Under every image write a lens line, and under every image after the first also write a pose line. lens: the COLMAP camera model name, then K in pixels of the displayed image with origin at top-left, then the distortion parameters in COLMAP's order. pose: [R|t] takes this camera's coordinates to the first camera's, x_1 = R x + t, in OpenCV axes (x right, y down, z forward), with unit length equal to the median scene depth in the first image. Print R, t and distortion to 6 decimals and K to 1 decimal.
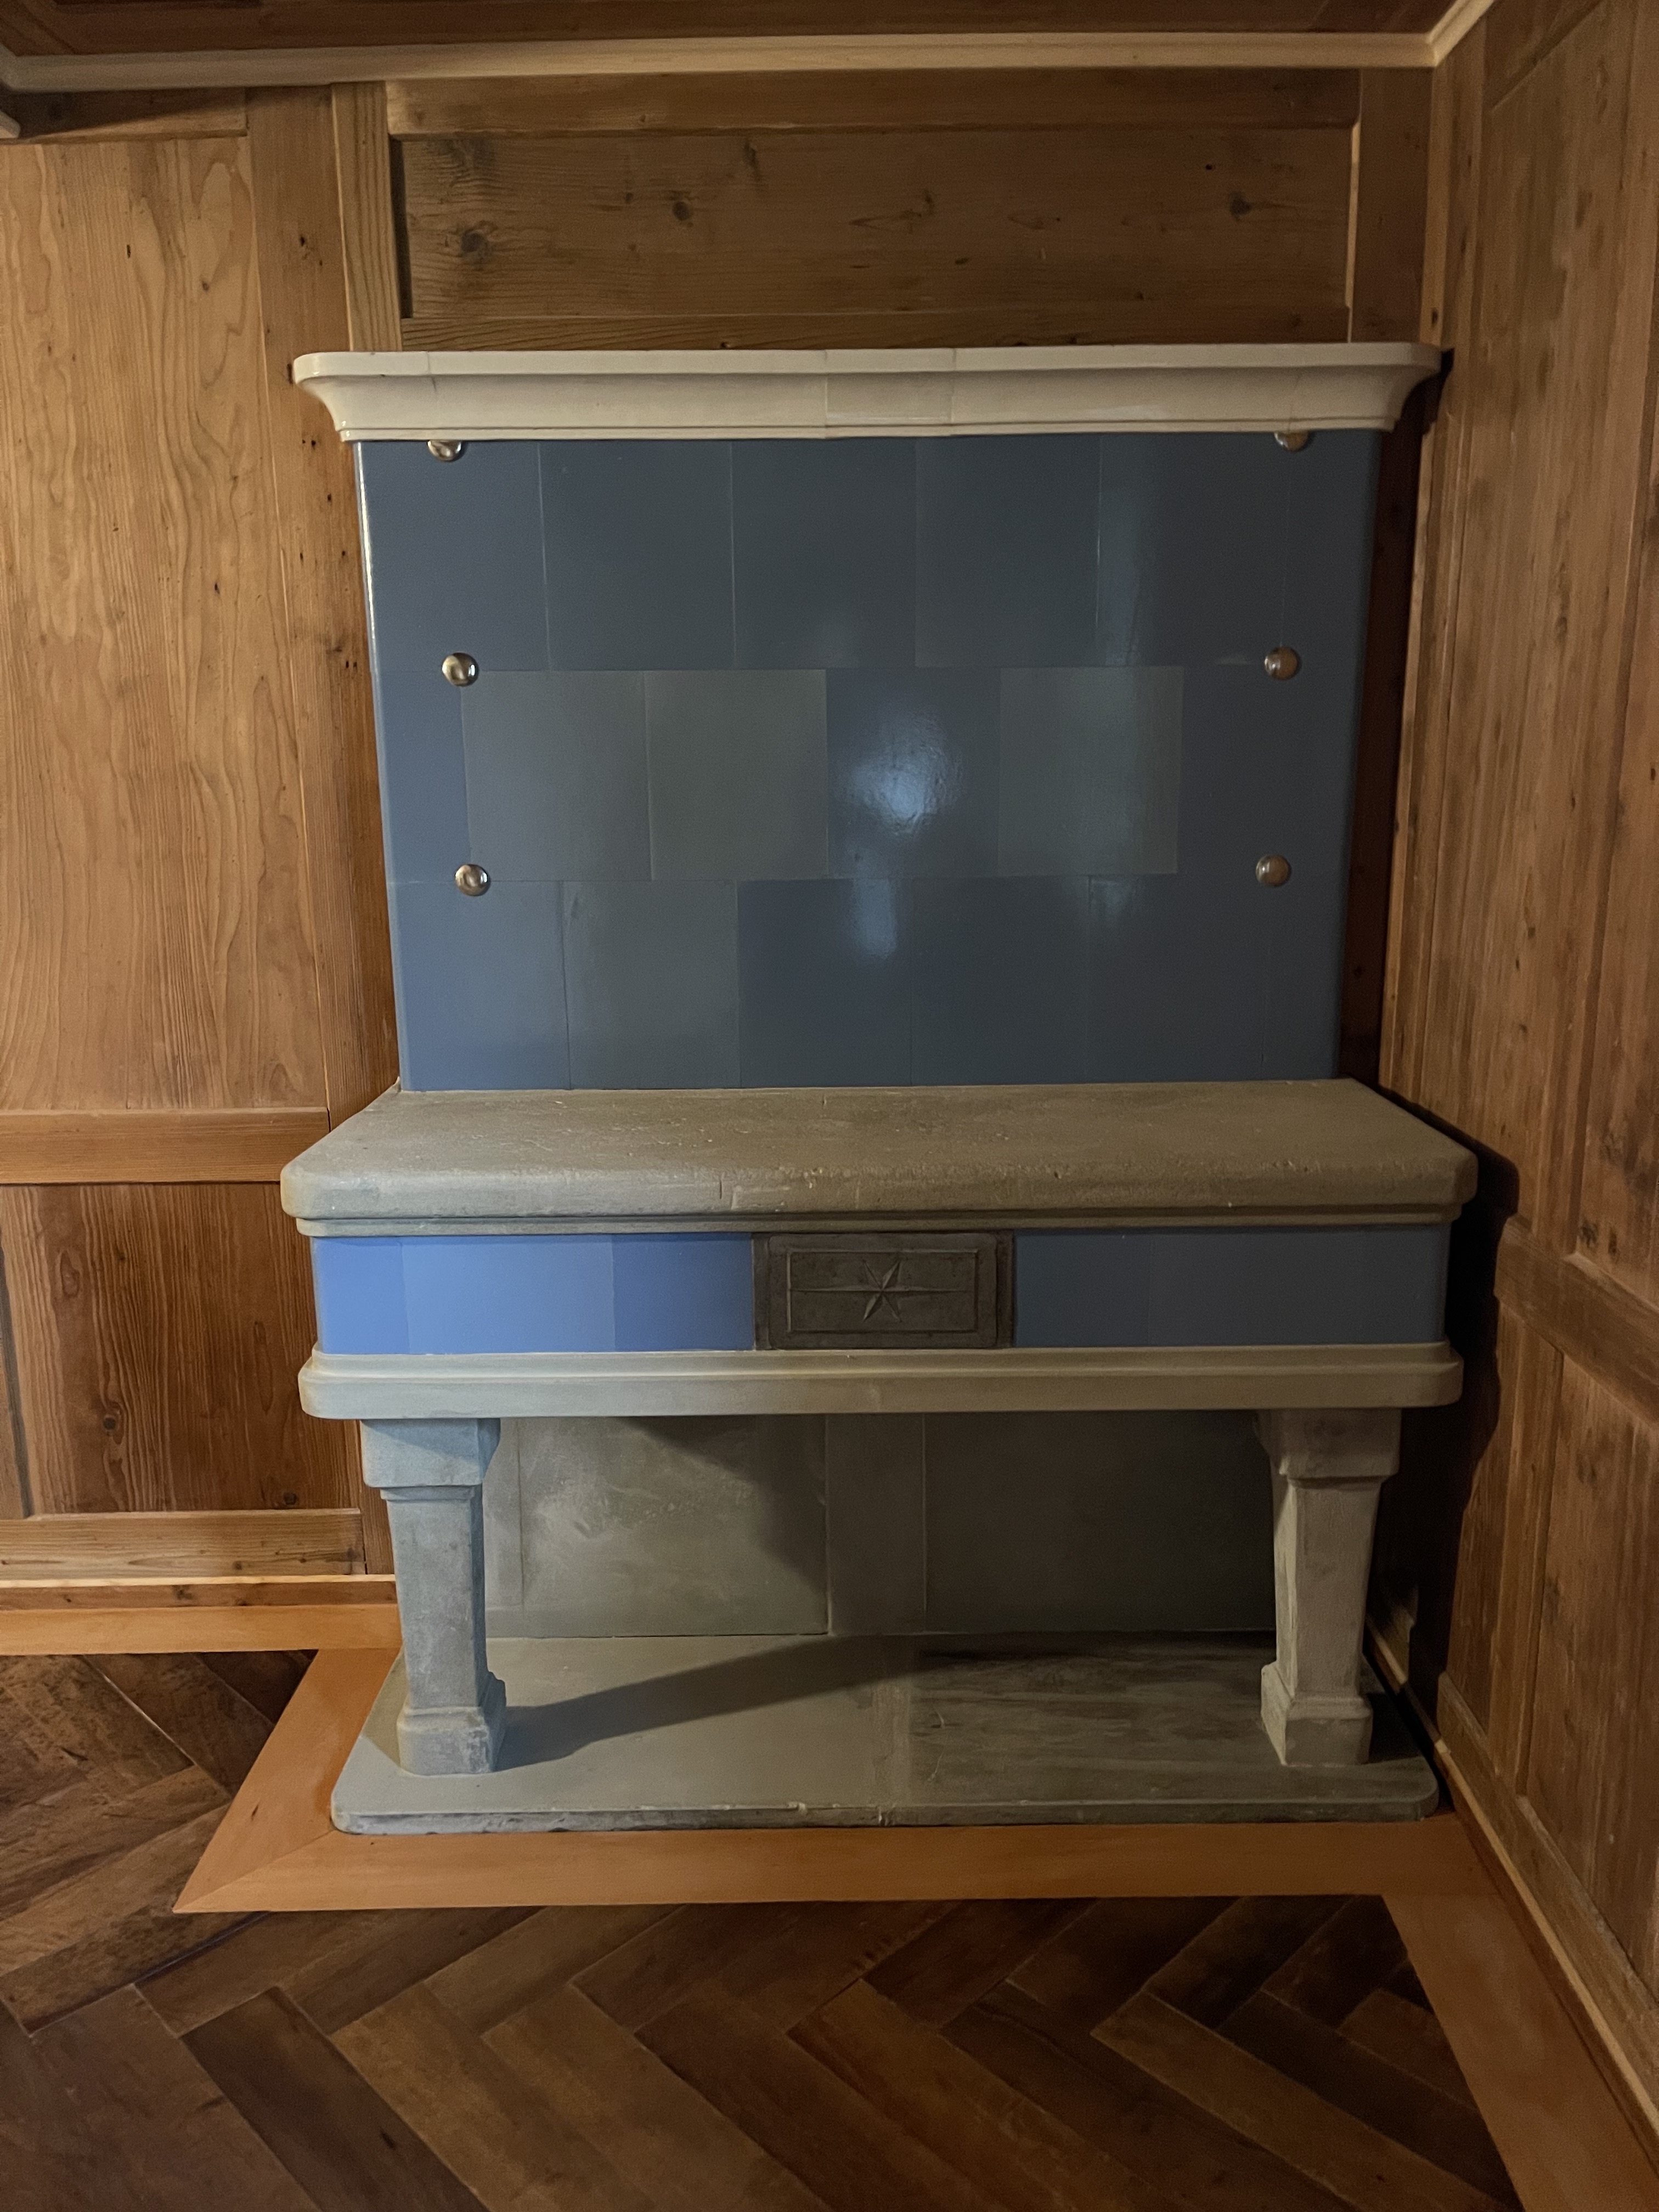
lens RADIAL K [[1655.1, 0, 834.3], [0, 1655.1, 1115.6], [0, 0, 1]] dist [0.065139, -0.083979]
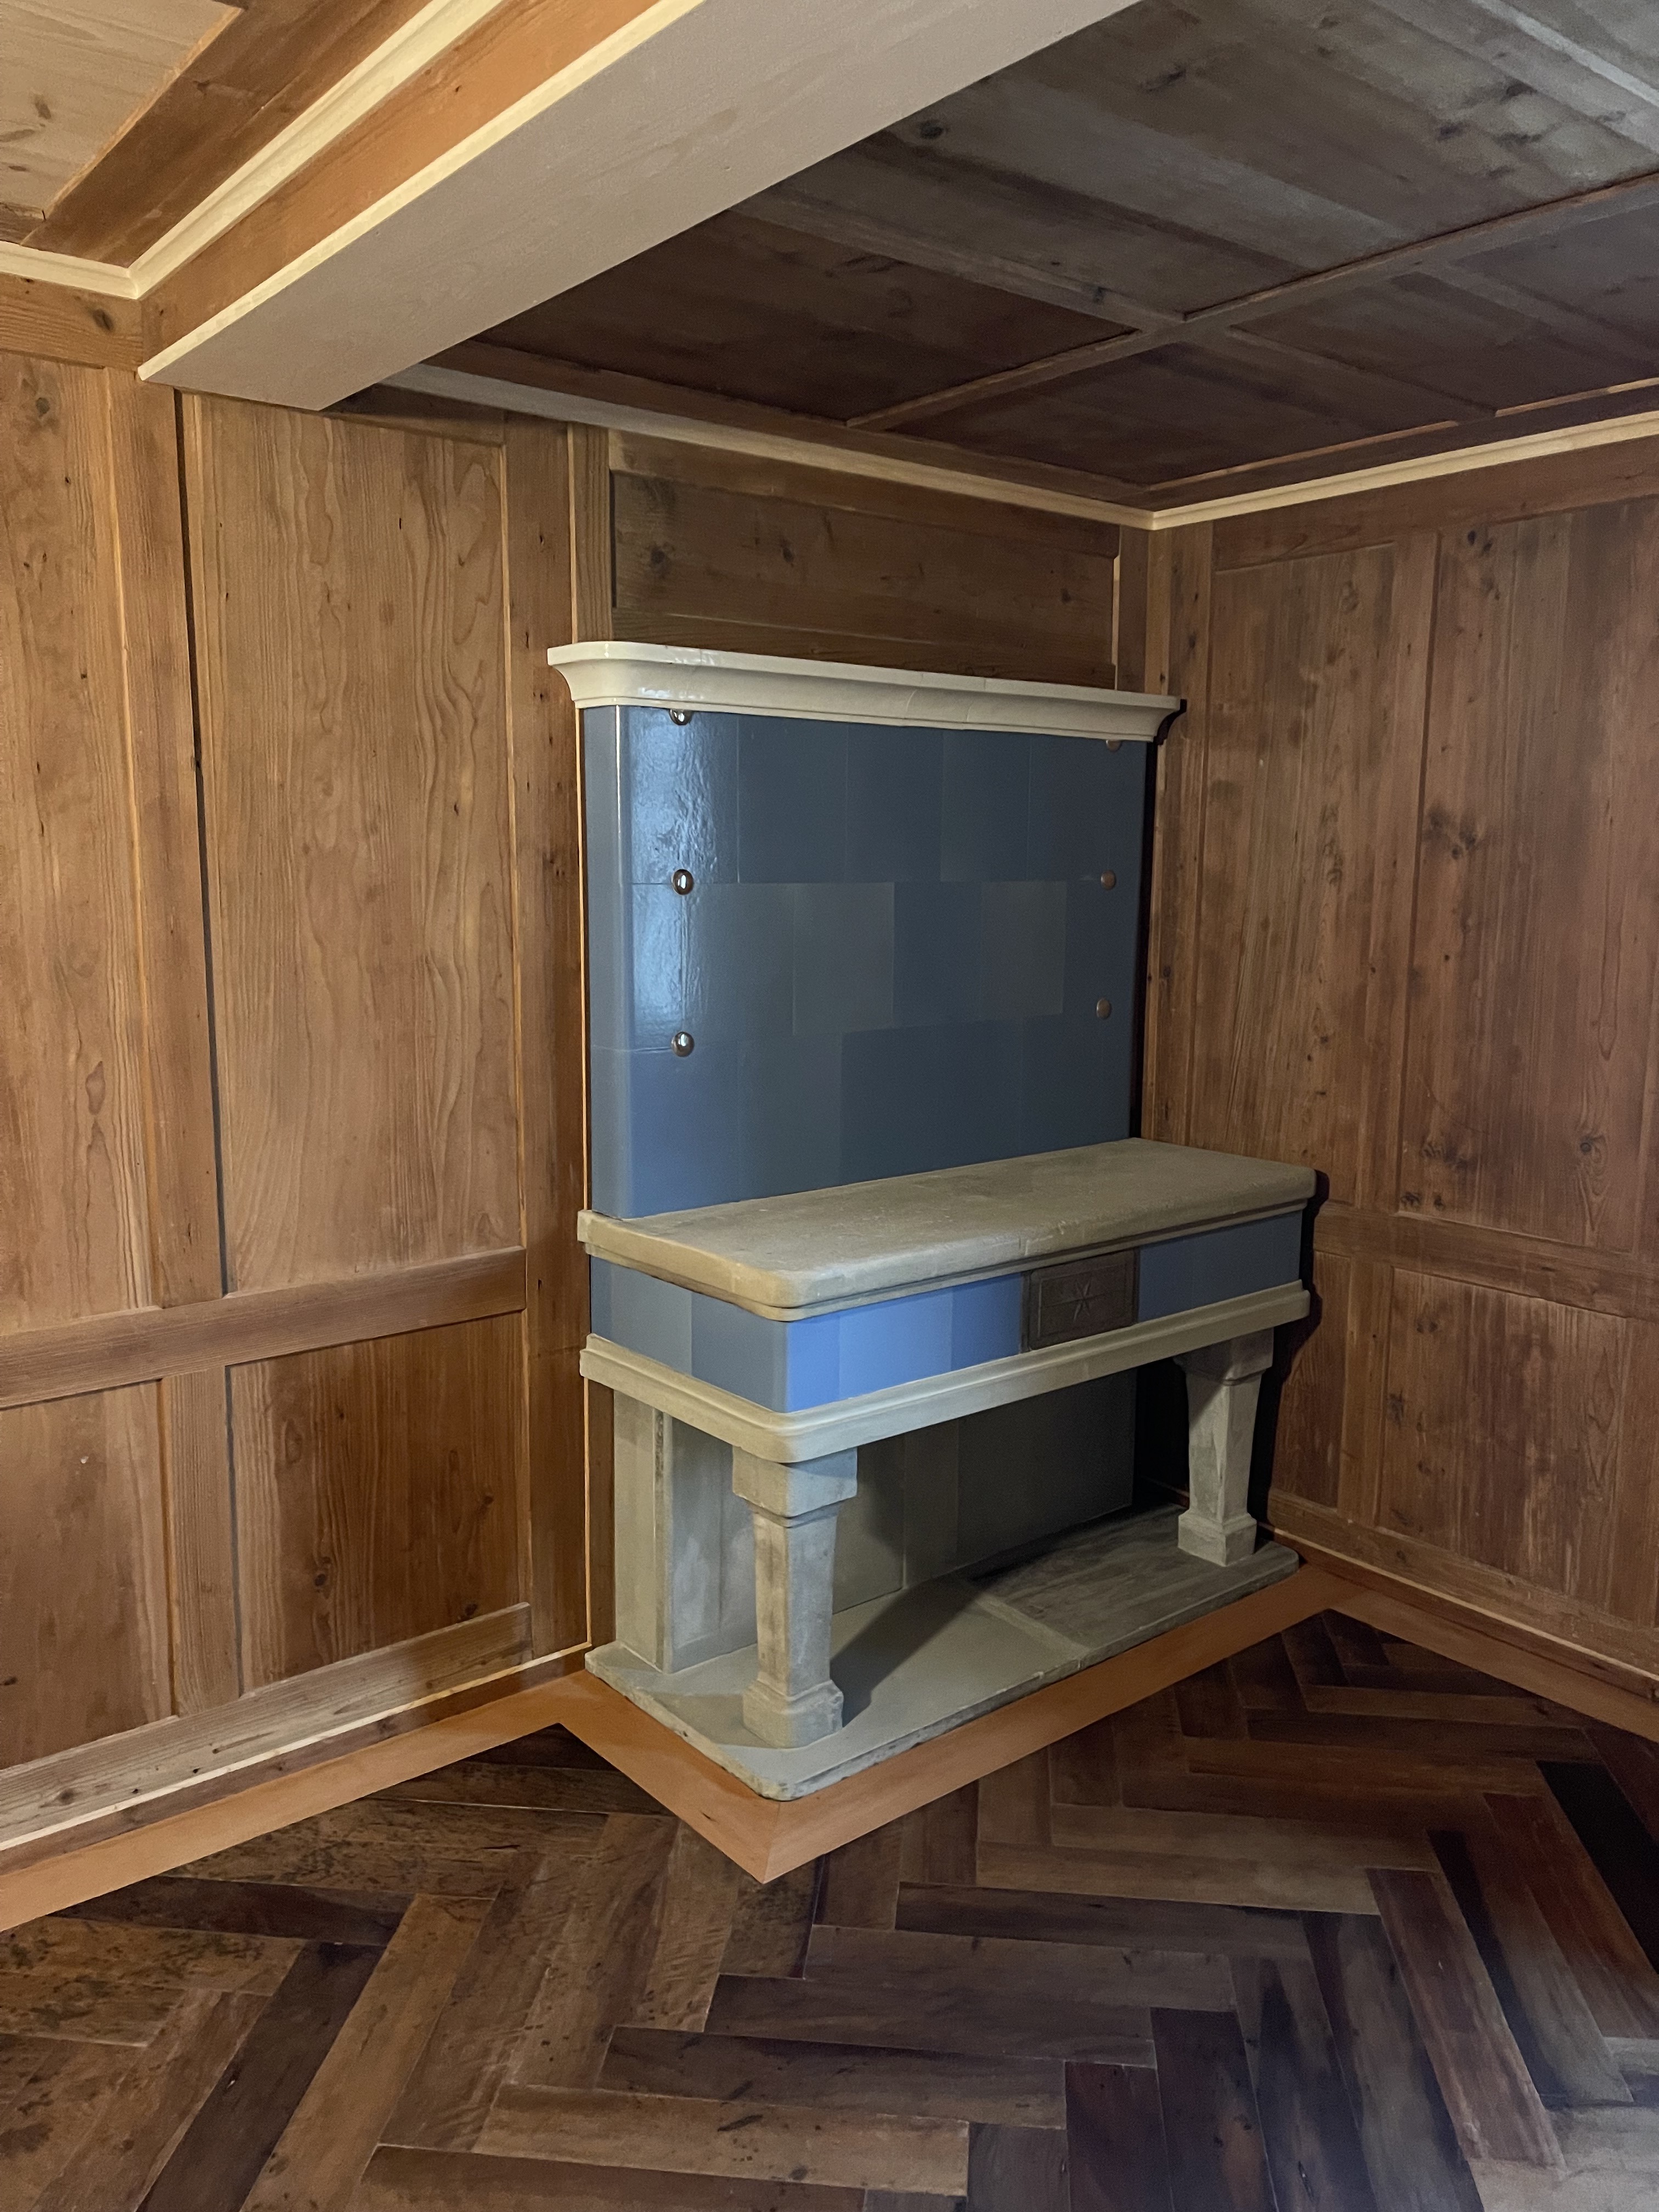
lens RADIAL K [[1655.1, 0, 819.7], [0, 1655.1, 1103.7], [0, 0, 1]] dist [0.065139, -0.083979]
pose [[0.775463, -0.079704, 0.626342, -0.971930], [0.122336, 0.992169, -0.025206, -0.054940], [-0.619428, 0.096171, 0.779141, -0.040474]]
